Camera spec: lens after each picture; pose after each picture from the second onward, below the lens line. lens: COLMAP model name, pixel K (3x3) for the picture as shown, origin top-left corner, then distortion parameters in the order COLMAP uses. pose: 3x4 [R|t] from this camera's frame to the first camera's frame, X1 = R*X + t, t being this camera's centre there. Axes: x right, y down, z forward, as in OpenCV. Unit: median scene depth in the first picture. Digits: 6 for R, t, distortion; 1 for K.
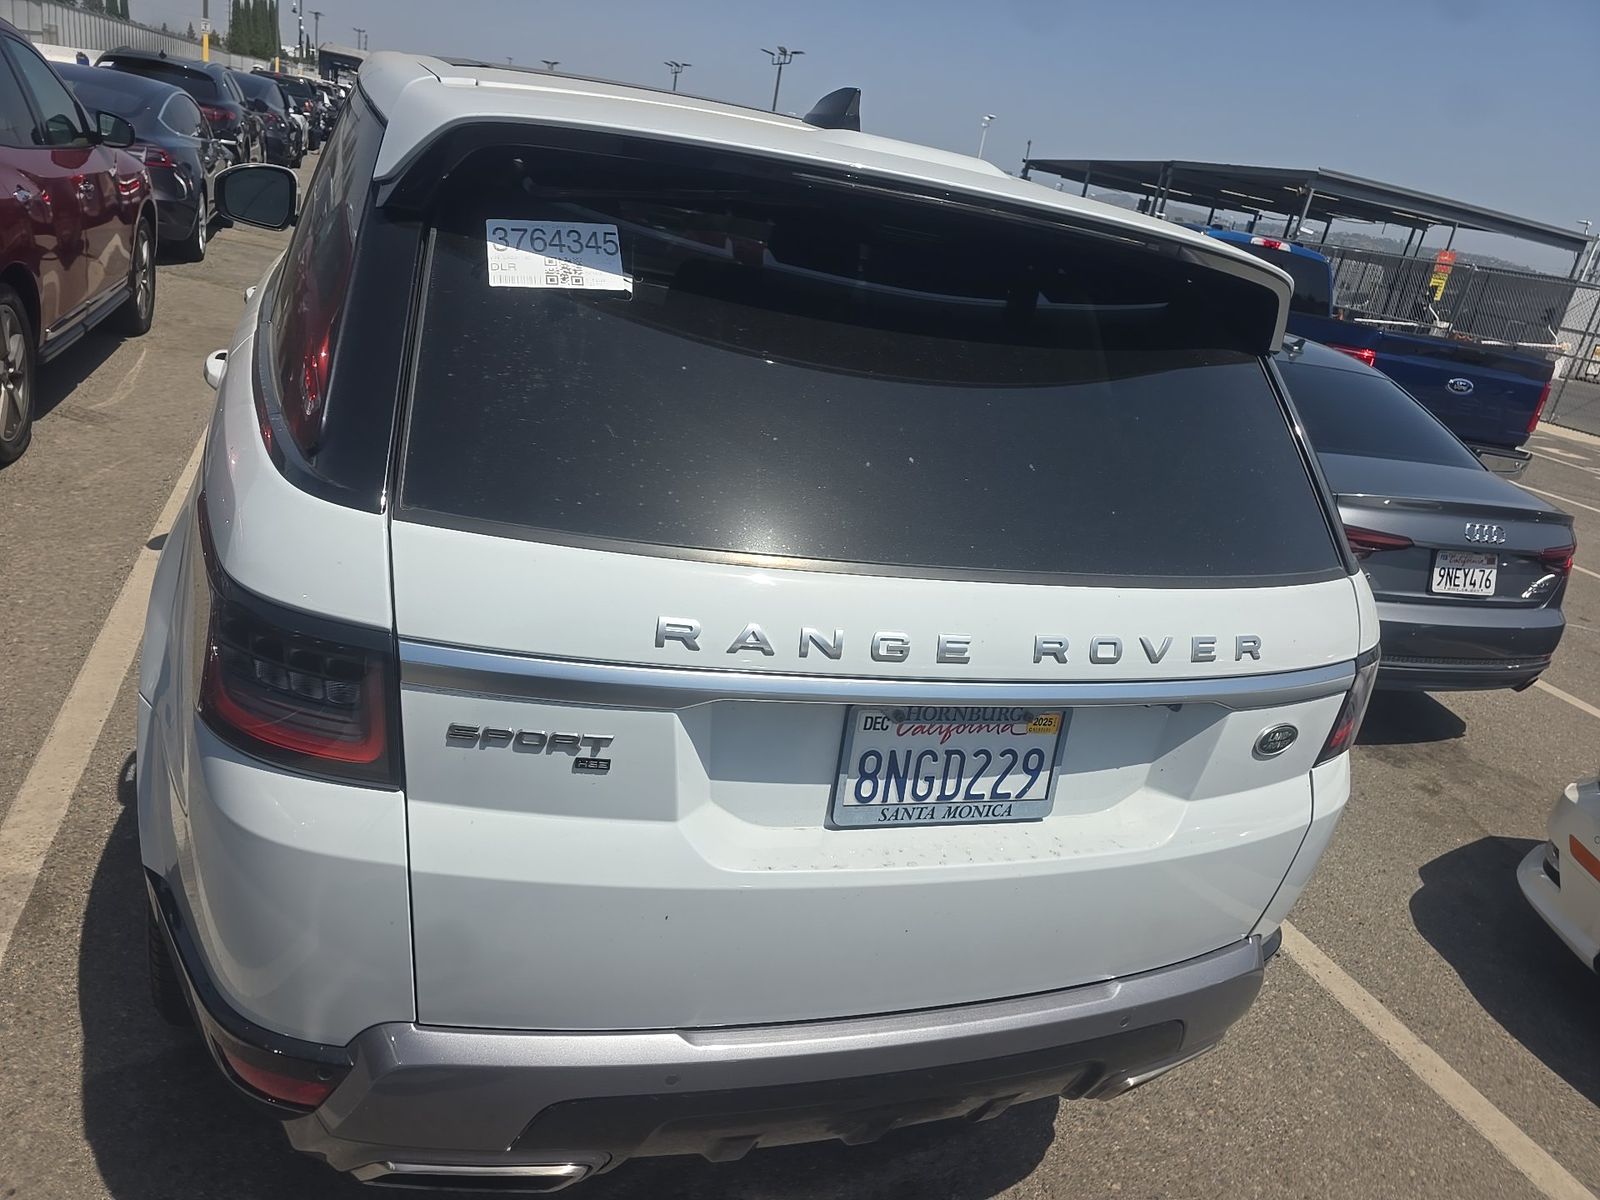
lens RADIAL K [[1075.4, 0, 793.6], [0, 1075.4, 583.7], [0, 0, 1]] dist [0.055245, -0.047358]
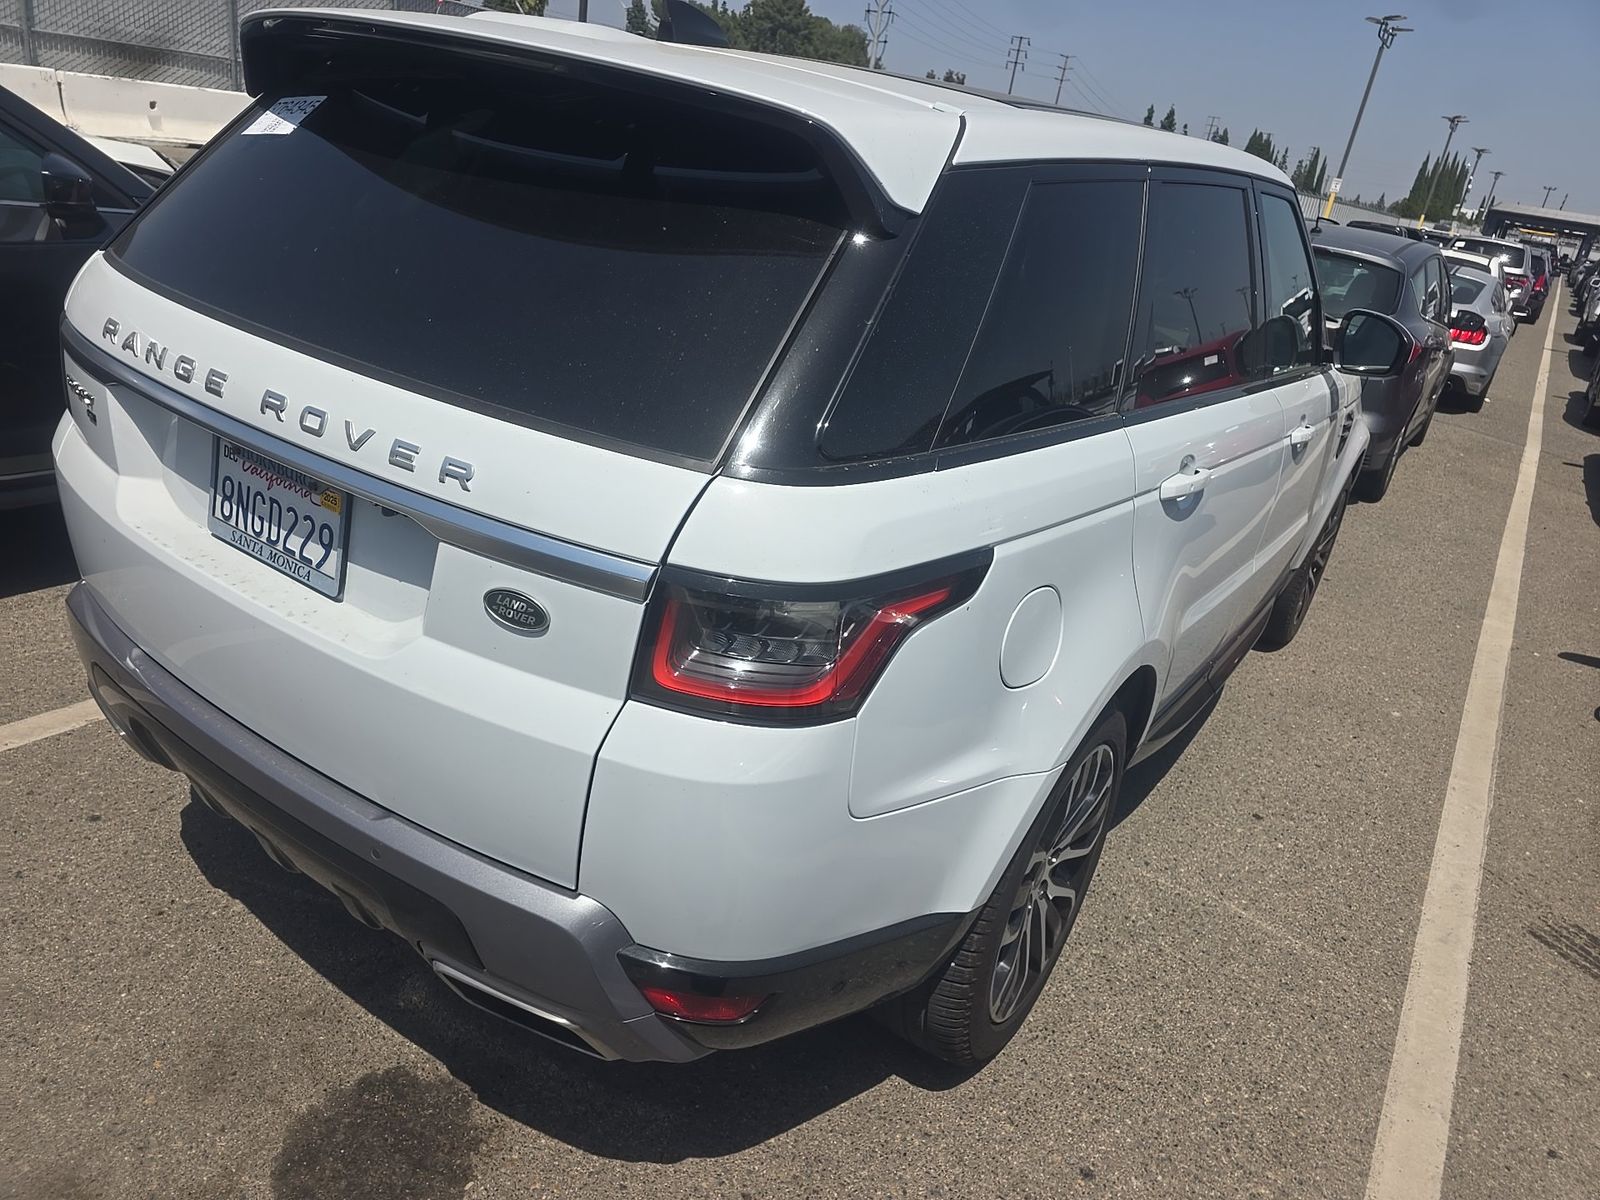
lens RADIAL K [[1075.4, 0, 798.6], [0, 1075.4, 593.4], [0, 0, 1]] dist [0.055245, -0.047358]
pose [[0.602068, 0.224802, -0.766145, 1.372441], [-0.313459, 0.949057, 0.032143, 0.037687], [0.734341, 0.220803, 0.641864, 0.681662]]
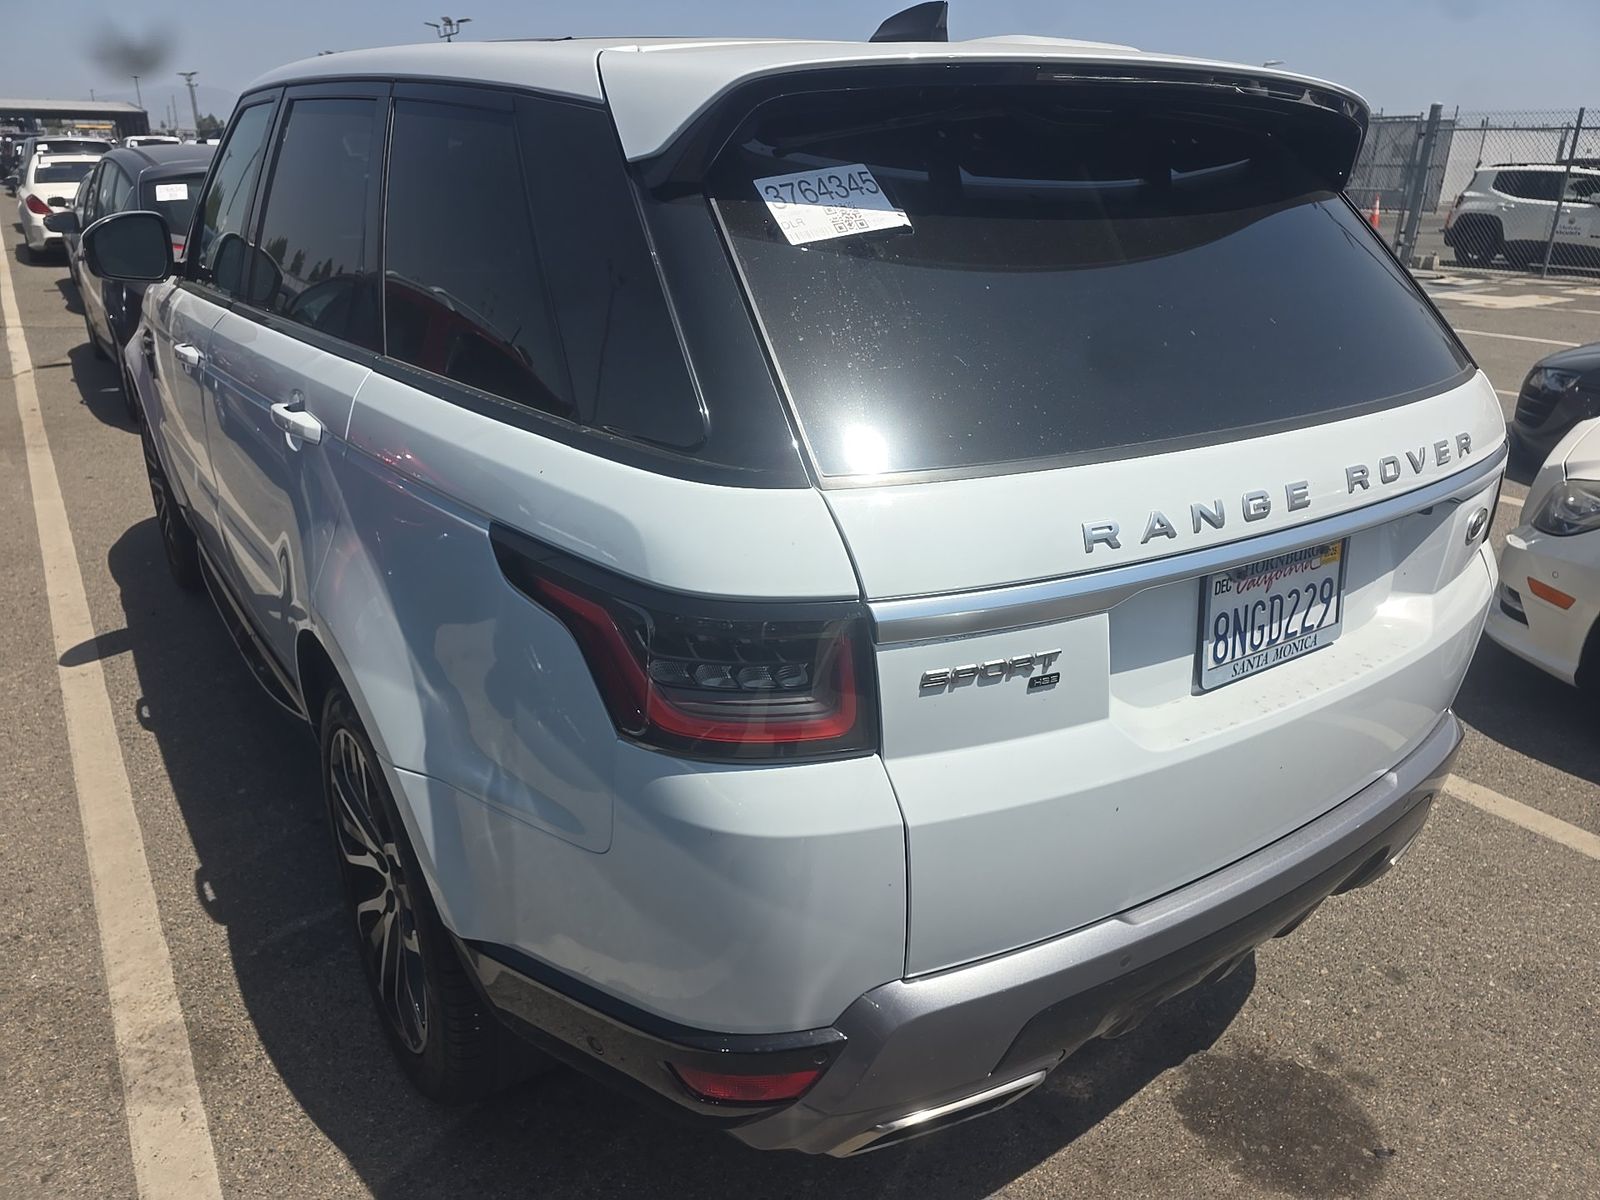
lens RADIAL K [[1075.4, 0, 787.7], [0, 1075.4, 587.2], [0, 0, 1]] dist [0.055245, -0.047358]
pose [[0.953828, -0.243754, 0.175488, -0.491533], [0.236230, 0.969660, 0.062883, -0.034761], [-0.185492, -0.018524, 0.982471, 0.034519]]
